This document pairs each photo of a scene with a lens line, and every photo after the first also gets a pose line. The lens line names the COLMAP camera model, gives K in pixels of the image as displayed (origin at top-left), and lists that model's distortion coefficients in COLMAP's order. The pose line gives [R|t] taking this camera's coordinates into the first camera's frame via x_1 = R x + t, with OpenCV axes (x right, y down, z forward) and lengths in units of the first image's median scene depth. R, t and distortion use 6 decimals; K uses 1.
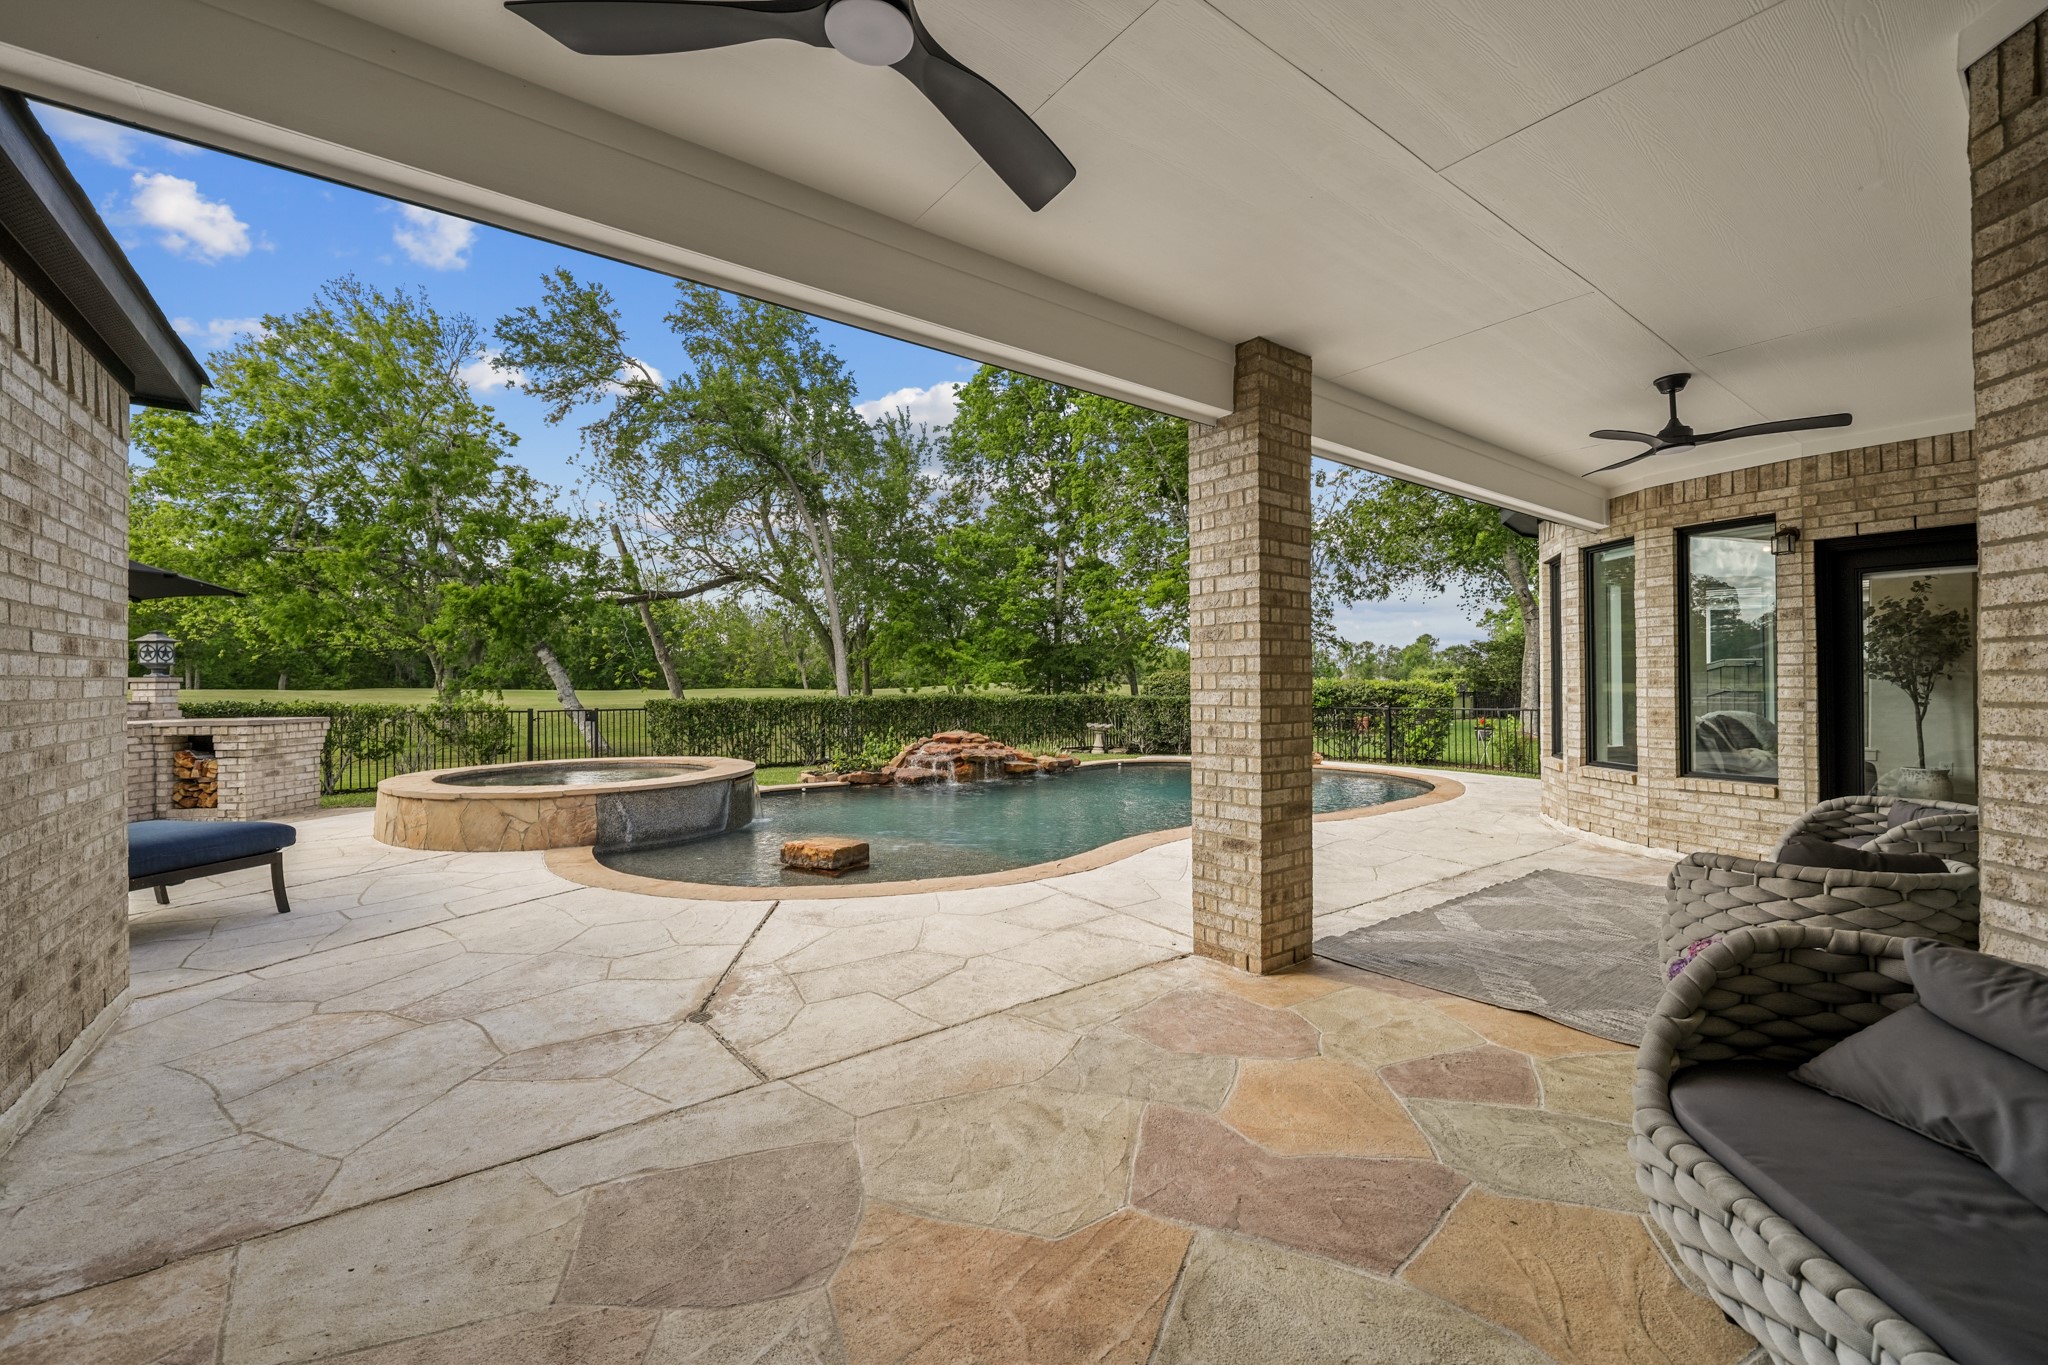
lens RADIAL K [[810.1, 0, 1018.1], [0, 810.1, 677.4], [0, 0, 1]] dist [0.000823, -0.000014]
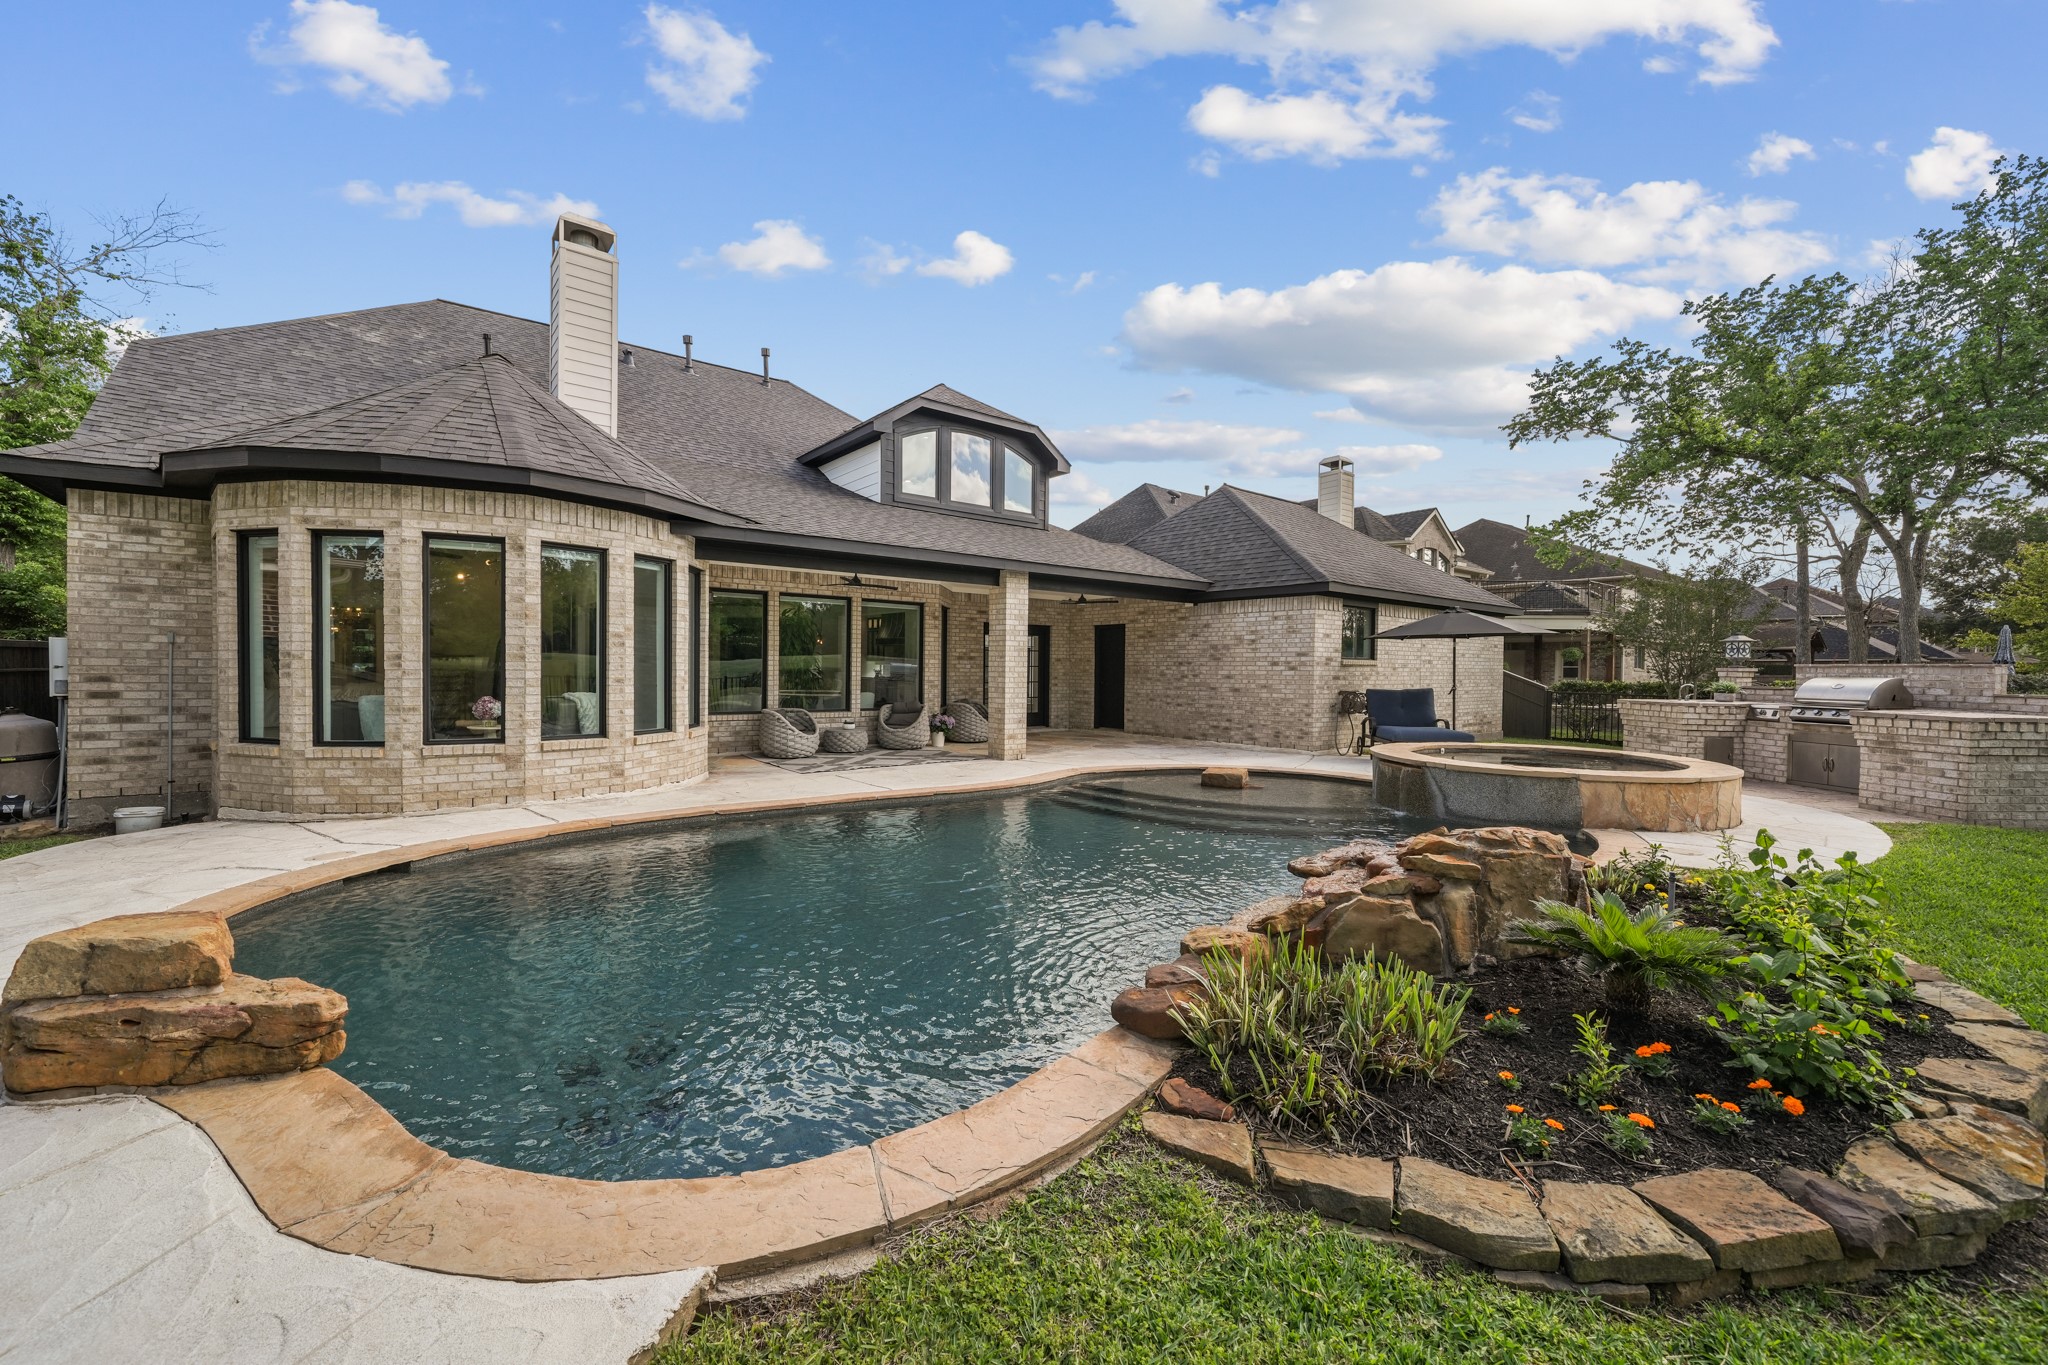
lens RADIAL K [[813.6, 0, 1017.3], [0, 813.6, 665.7], [0, 0, 1]] dist [0.000776, 0.000114]
pose [[-0.999410, -0.007689, -0.033482, 0.116134], [-0.007294, 0.999903, -0.011903, 0.009939], [0.033570, -0.011652, -0.999368, 1.343272]]
